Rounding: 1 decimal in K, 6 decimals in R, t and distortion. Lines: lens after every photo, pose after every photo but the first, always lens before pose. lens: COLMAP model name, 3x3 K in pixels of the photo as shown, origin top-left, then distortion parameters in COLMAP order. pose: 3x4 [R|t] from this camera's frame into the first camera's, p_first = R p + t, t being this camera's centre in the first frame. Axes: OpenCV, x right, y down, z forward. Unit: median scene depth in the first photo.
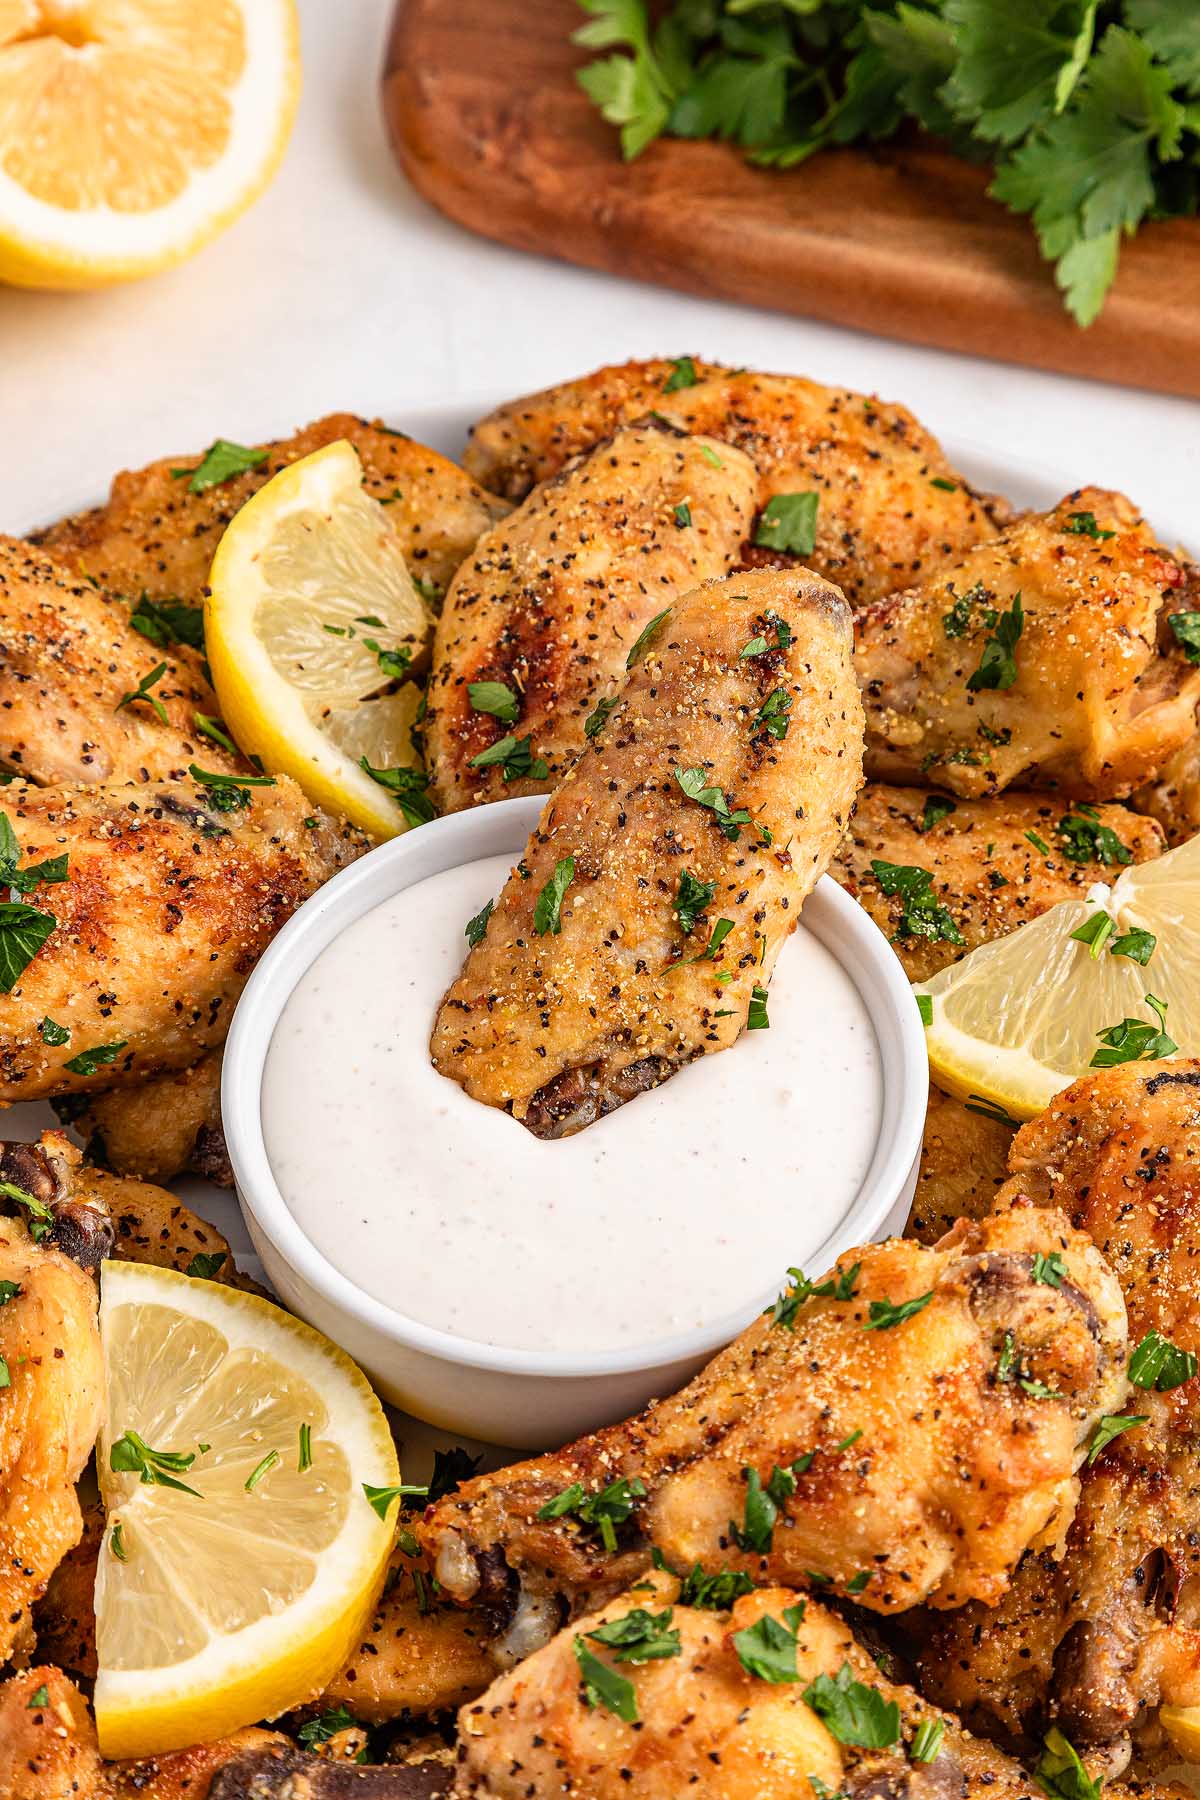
lens RADIAL K [[4654.9, 0, 604.0], [0, 4654.9, 938.0], [0, 0, 1]] dist [0.462053, -2.106061]
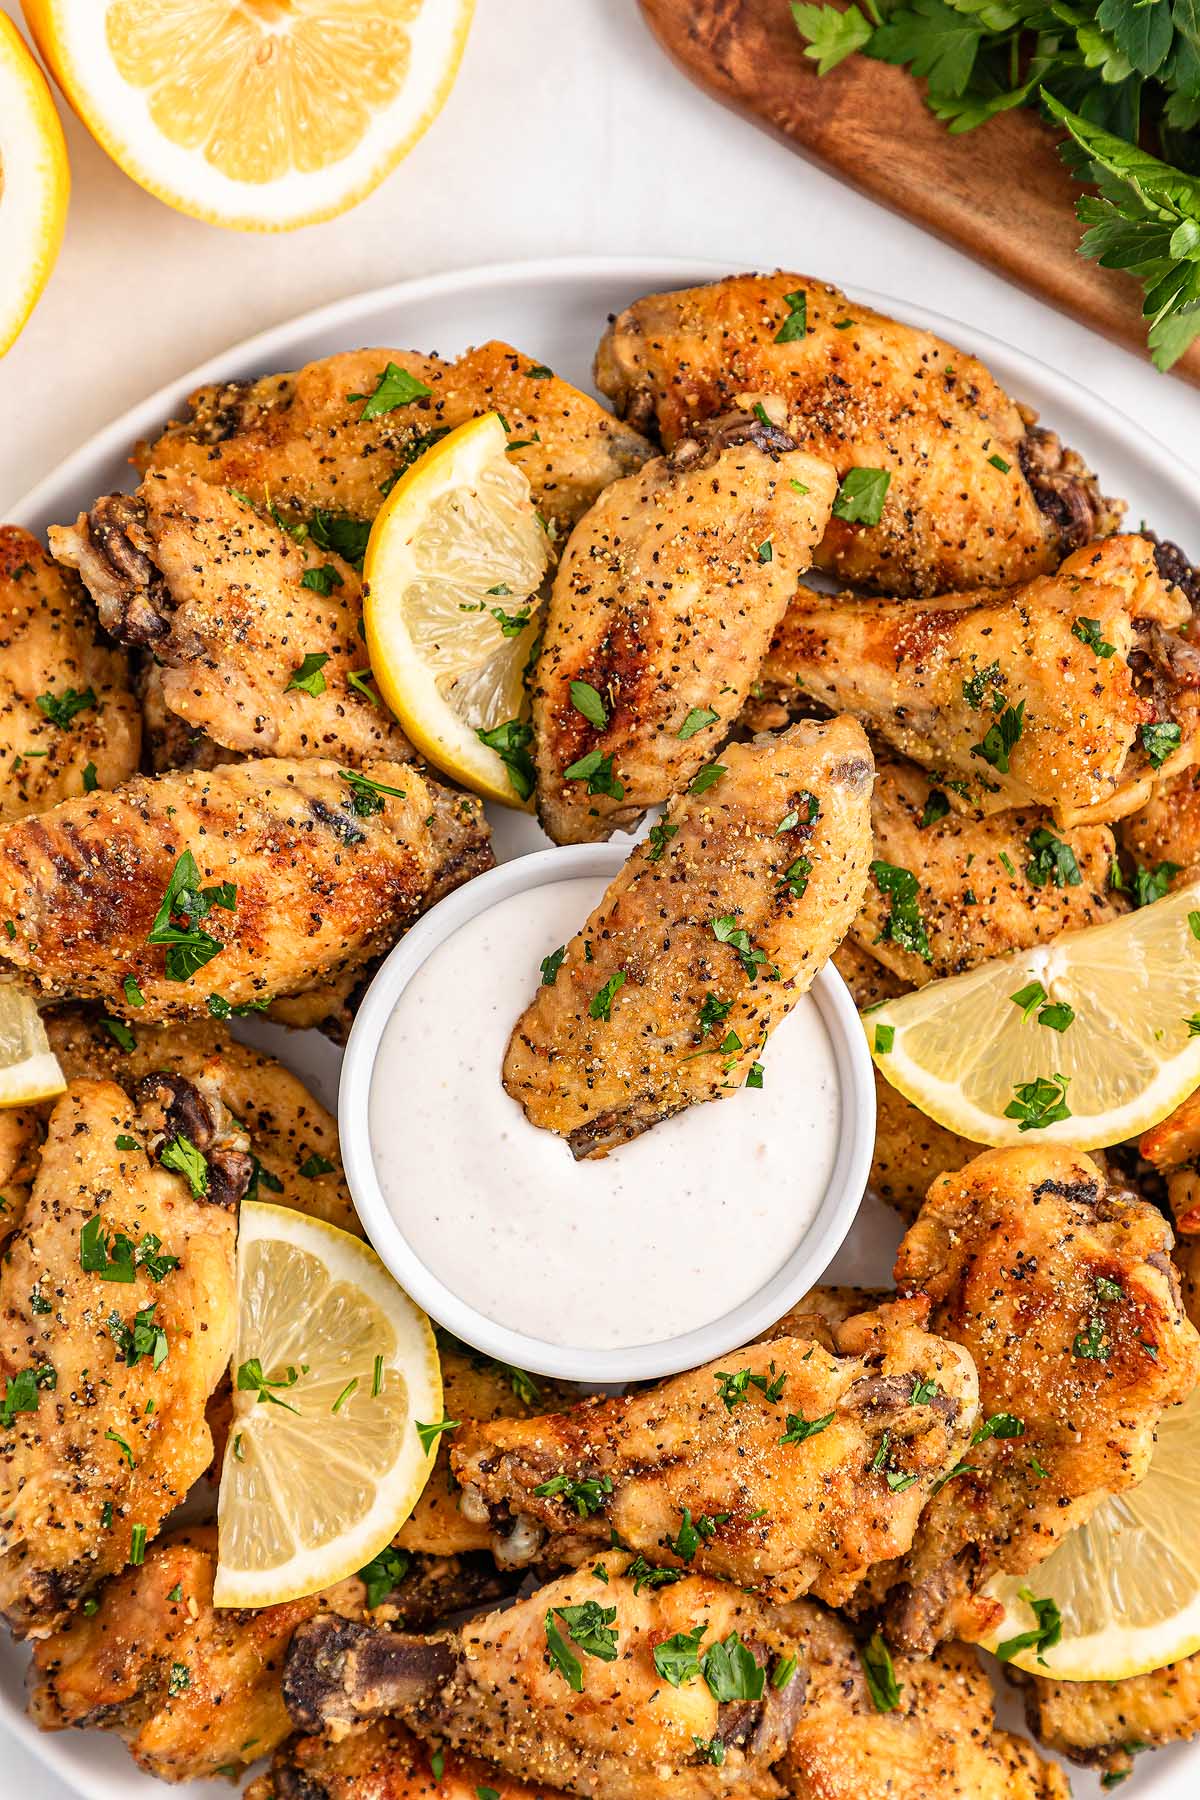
lens RADIAL K [[4654.9, 0, 604.0], [0, 4654.9, 938.0], [0, 0, 1]] dist [0.462053, -2.106061]
pose [[0.992193, 0.124473, 0.007760, -0.022758], [-0.104862, 0.798957, 0.592176, -0.767414], [0.067510, -0.588366, 0.805771, -0.029204]]
